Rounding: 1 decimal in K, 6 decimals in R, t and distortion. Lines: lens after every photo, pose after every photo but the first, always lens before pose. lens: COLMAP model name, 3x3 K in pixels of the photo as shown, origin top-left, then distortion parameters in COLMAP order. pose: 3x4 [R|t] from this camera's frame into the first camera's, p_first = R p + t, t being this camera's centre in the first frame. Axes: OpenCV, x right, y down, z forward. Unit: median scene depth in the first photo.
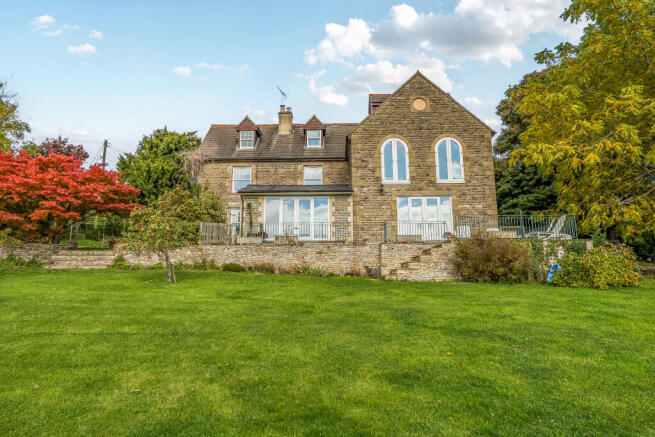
lens RADIAL K [[390.9, 0, 327.5], [0, 390.9, 218.5], [0, 0, 1]] dist [0.006287, 0.000484]
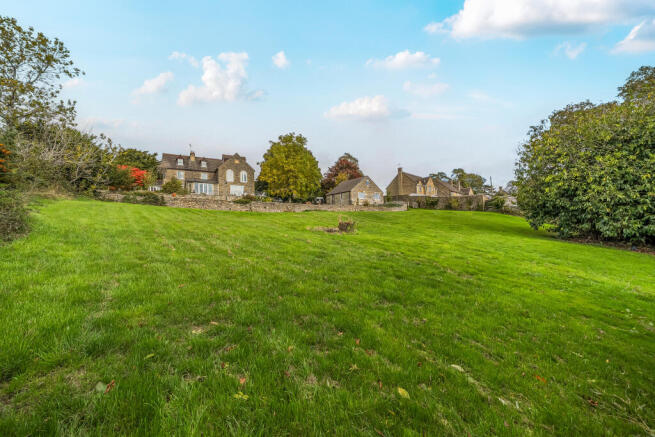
lens RADIAL K [[259.0, 0, 327.5], [0, 259.0, 218.5], [0, 0, 1]] dist [-0.001704, -0.000154]
pose [[0.848115, -0.000771, 0.529812, -0.324451], [-0.061310, 0.993138, 0.099590, -0.030678], [-0.526253, -0.116947, 0.842248, -1.521425]]
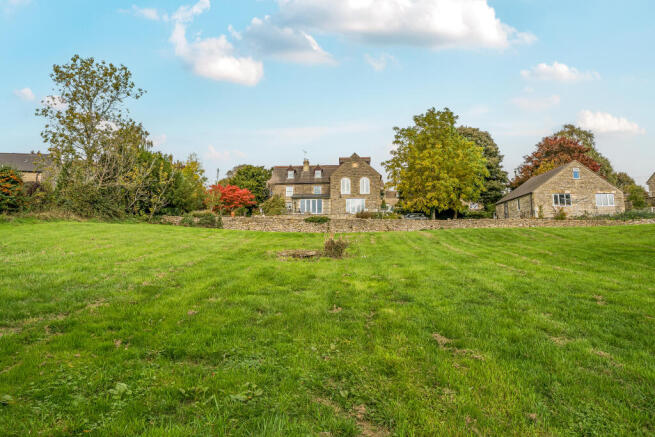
lens RADIAL K [[390.9, 0, 327.5], [0, 390.9, 218.5], [0, 0, 1]] dist [0.006287, 0.000484]
pose [[0.999077, -0.005168, -0.042638, 0.135097], [0.006620, 0.999401, 0.033964, -0.006468], [0.042437, -0.034215, 0.998513, -1.542511]]
